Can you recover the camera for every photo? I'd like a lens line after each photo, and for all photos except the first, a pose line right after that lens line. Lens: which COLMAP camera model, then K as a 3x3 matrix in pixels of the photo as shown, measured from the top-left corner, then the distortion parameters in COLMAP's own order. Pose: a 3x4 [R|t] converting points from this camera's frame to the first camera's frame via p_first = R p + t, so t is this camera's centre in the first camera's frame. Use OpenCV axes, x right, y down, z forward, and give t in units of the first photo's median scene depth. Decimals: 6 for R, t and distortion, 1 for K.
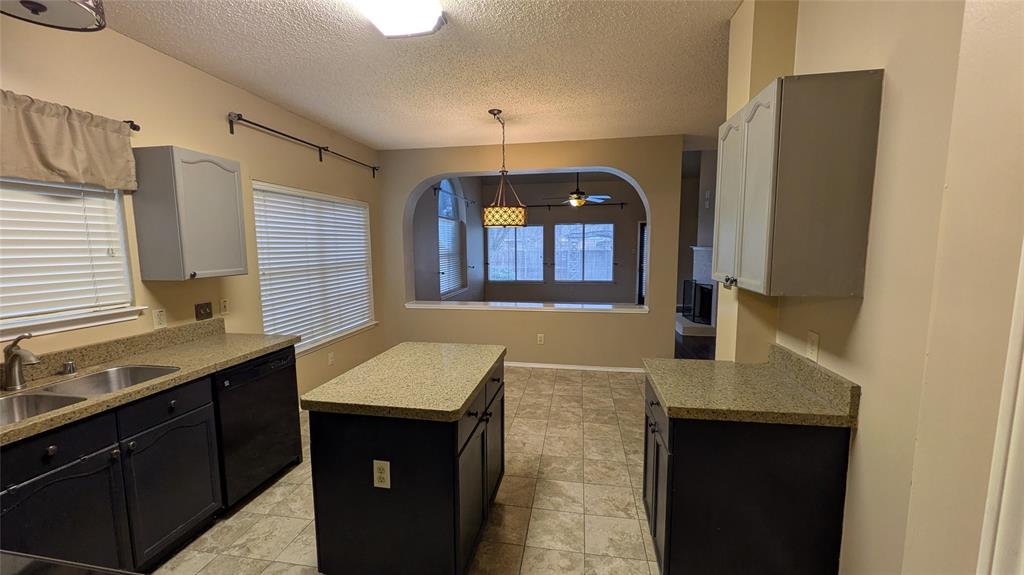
lens RADIAL K [[401.9, 0, 513.3], [0, 401.9, 291.6], [0, 0, 1]] dist [0.000579, 0.000038]
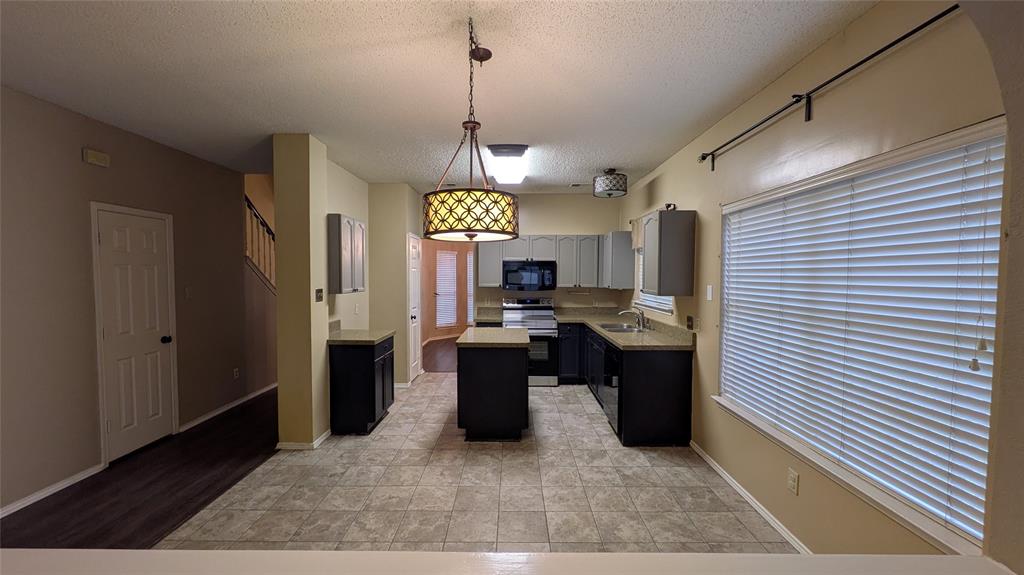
lens RADIAL K [[401.9, 0, 513.3], [0, 401.9, 291.6], [0, 0, 1]] dist [0.000579, 0.000038]
pose [[-0.986575, 0.015844, -0.162538, 0.005981], [-0.010379, 0.987187, 0.159231, -0.203525], [0.162978, 0.158780, -0.973769, 1.726053]]
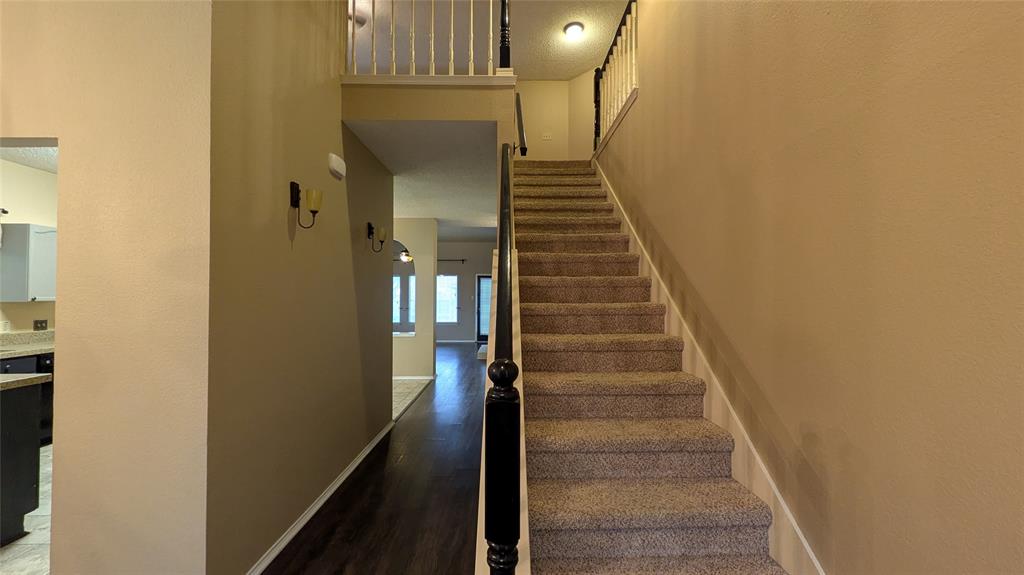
lens RADIAL K [[401.9, 0, 513.3], [0, 401.9, 291.6], [0, 0, 1]] dist [0.000579, 0.000038]
pose [[0.983981, 0.014063, 0.177720, 0.574458], [0.008443, 0.992090, -0.125248, 0.102627], [-0.178076, 0.124742, 0.976078, -0.655637]]
